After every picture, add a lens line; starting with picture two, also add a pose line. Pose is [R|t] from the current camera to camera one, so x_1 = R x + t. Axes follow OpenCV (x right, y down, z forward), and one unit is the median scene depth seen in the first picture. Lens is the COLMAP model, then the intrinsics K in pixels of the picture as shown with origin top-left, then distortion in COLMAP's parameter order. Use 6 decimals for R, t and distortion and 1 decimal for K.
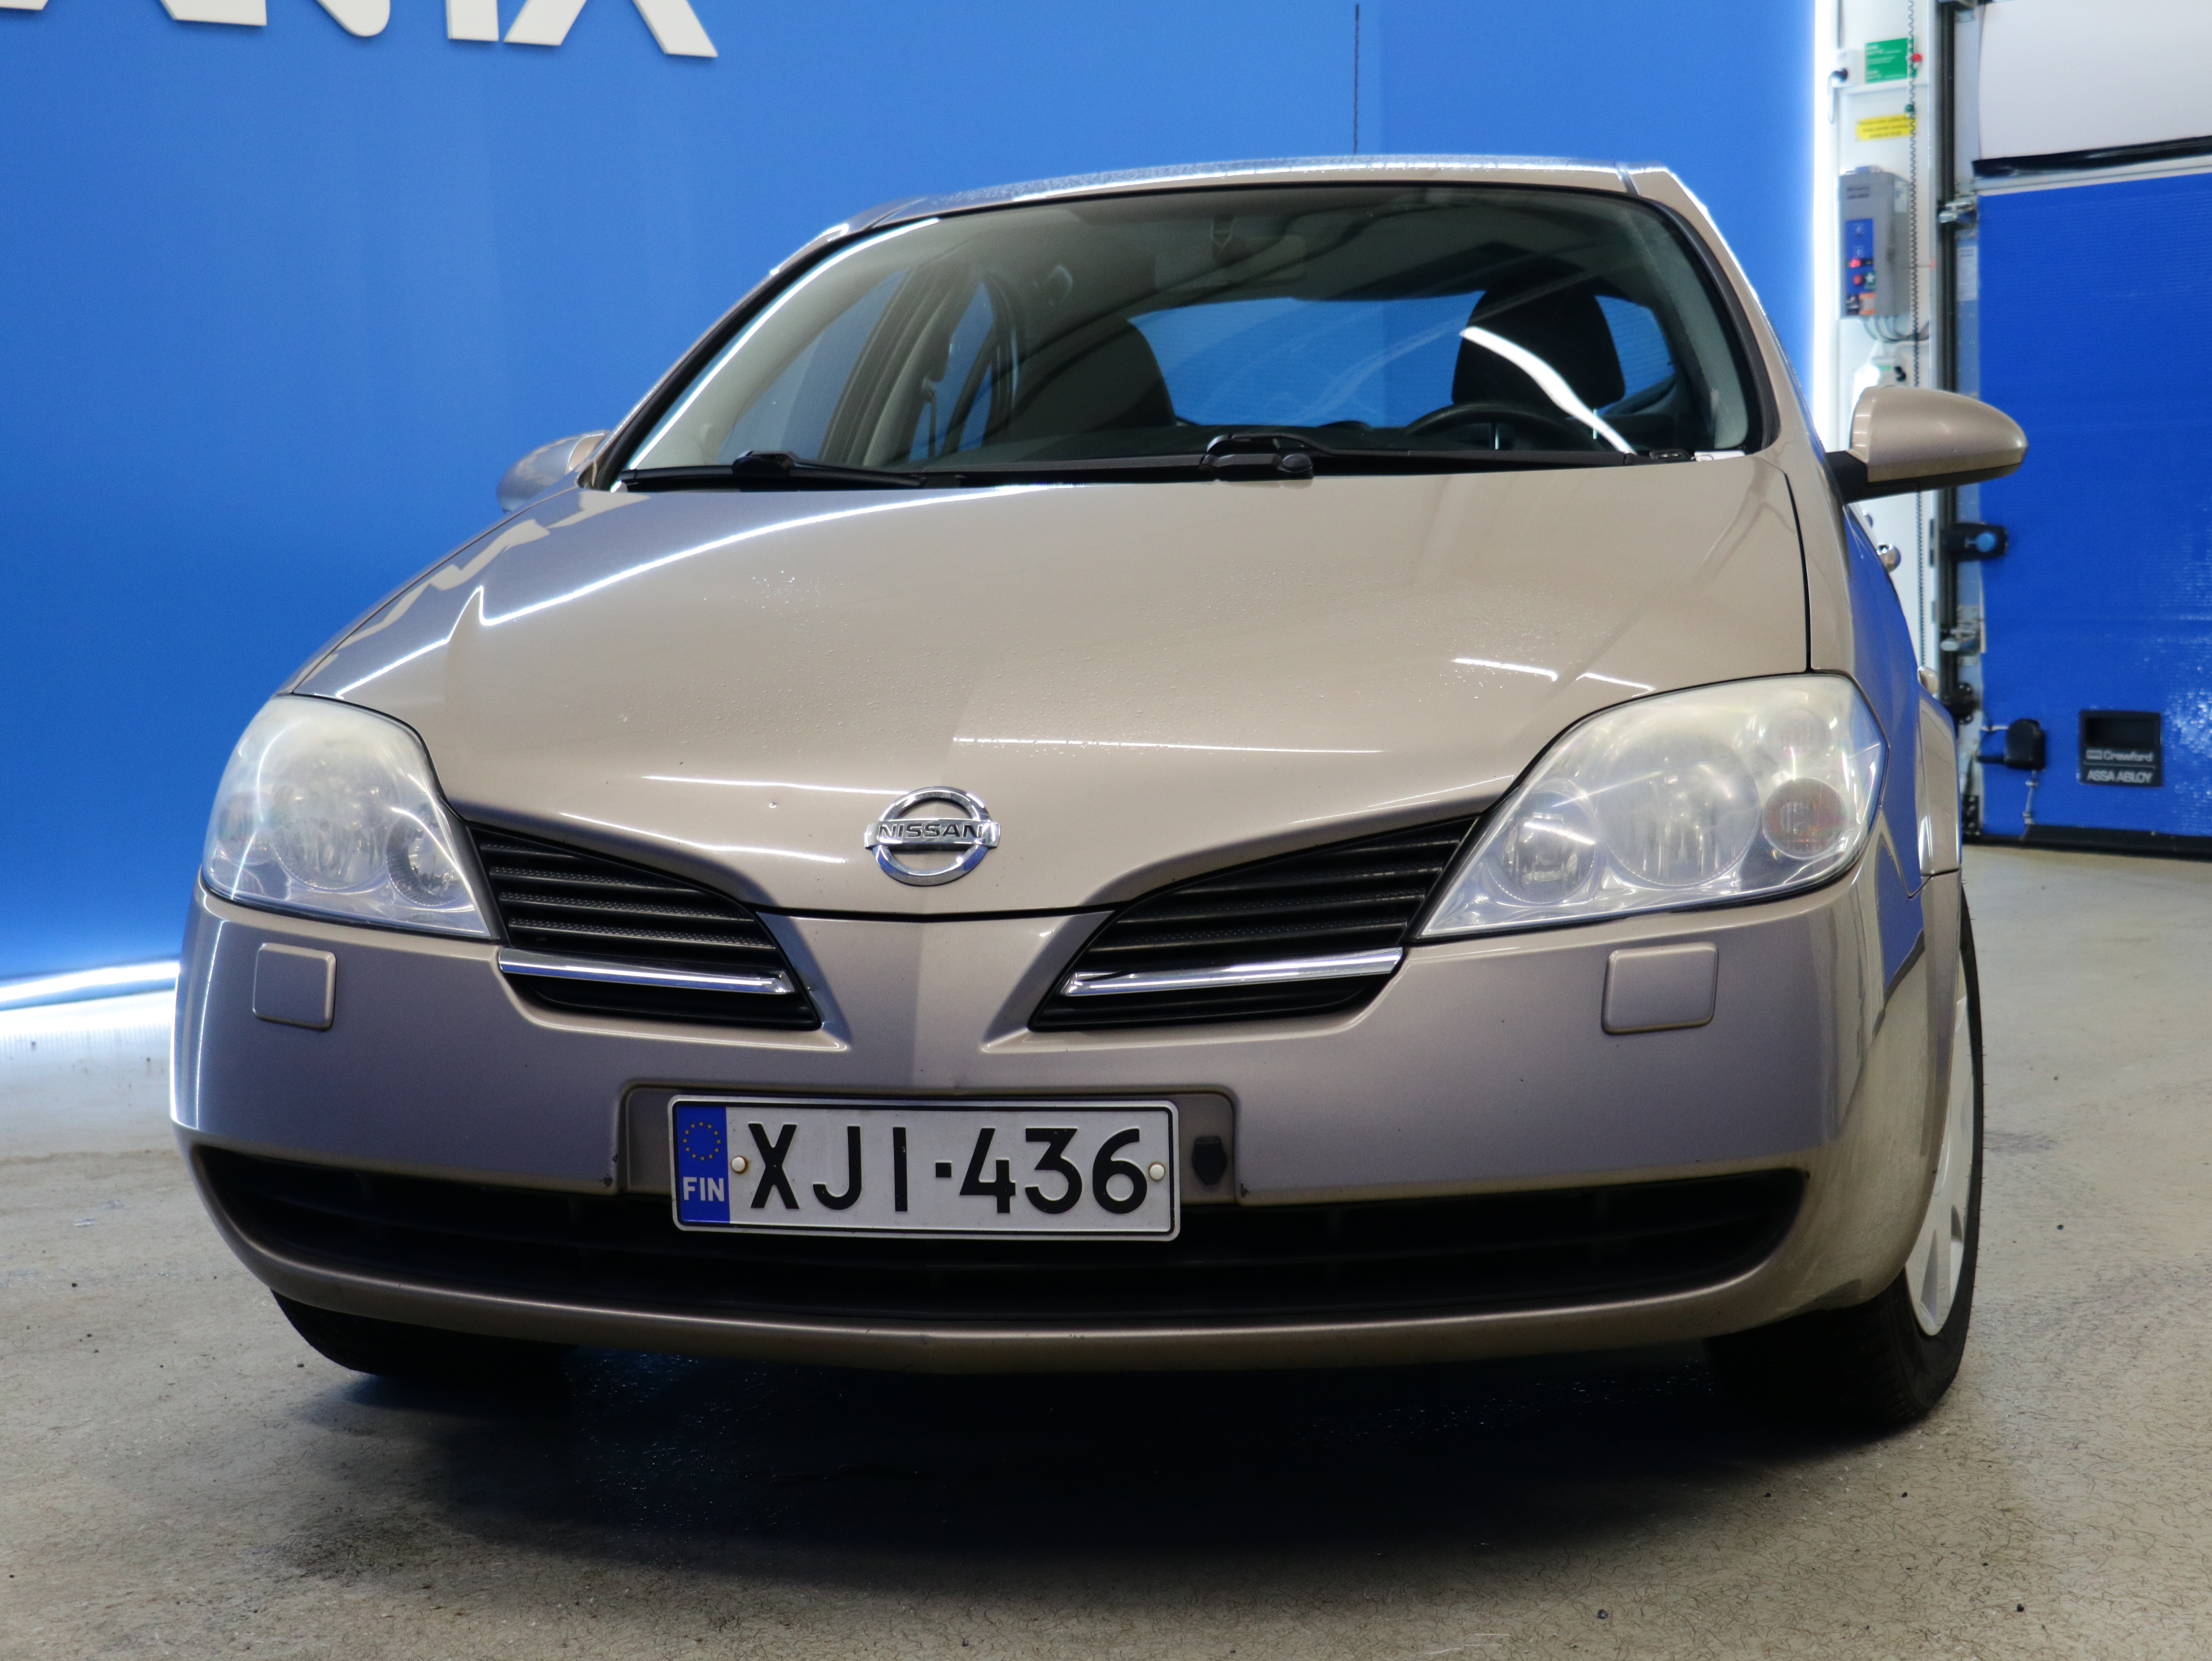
lens RADIAL K [[3466.1, 0, 1106.0], [0, 3466.1, 830.5], [0, 0, 1]] dist [0.057575, -0.001698]
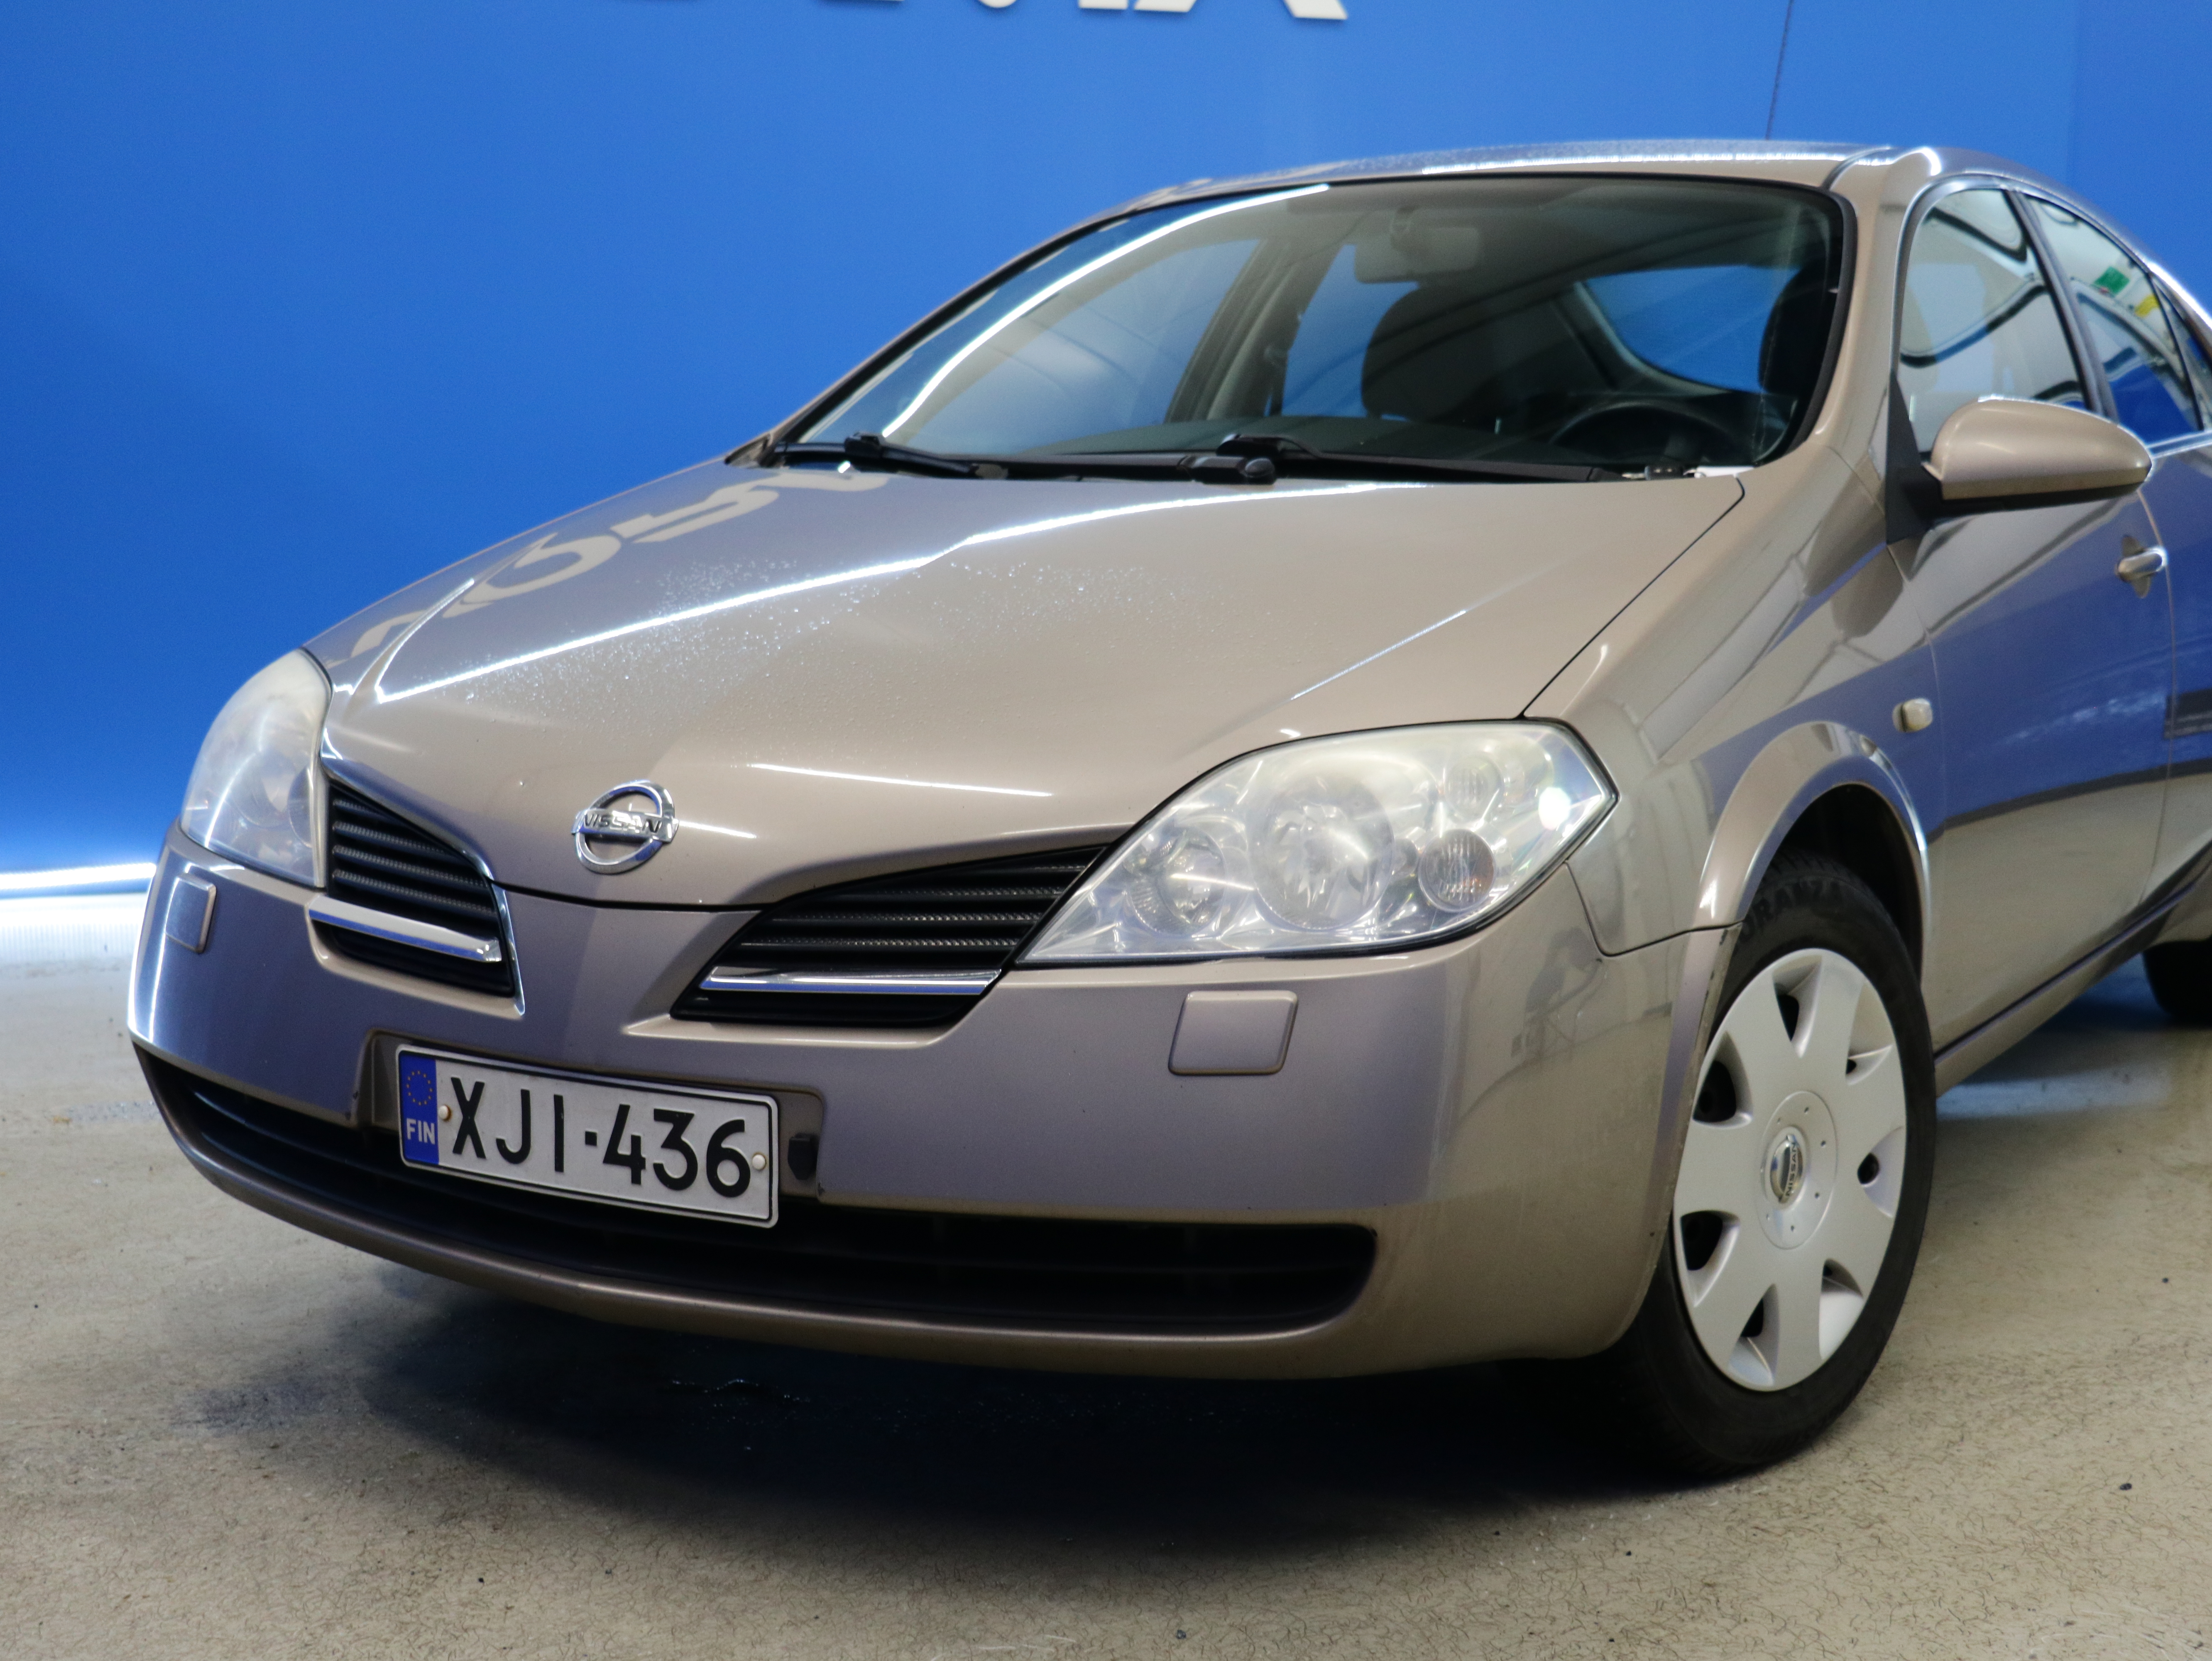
lens RADIAL K [[3202.5, 0, 1106.0], [0, 3202.5, 830.5], [0, 0, 1]] dist [0.015898, -0.041573]
pose [[0.940662, 0.072725, -0.331460, 0.424987], [-0.058169, 0.996865, 0.053641, -0.060188], [0.334322, -0.031177, 0.941943, 0.115688]]
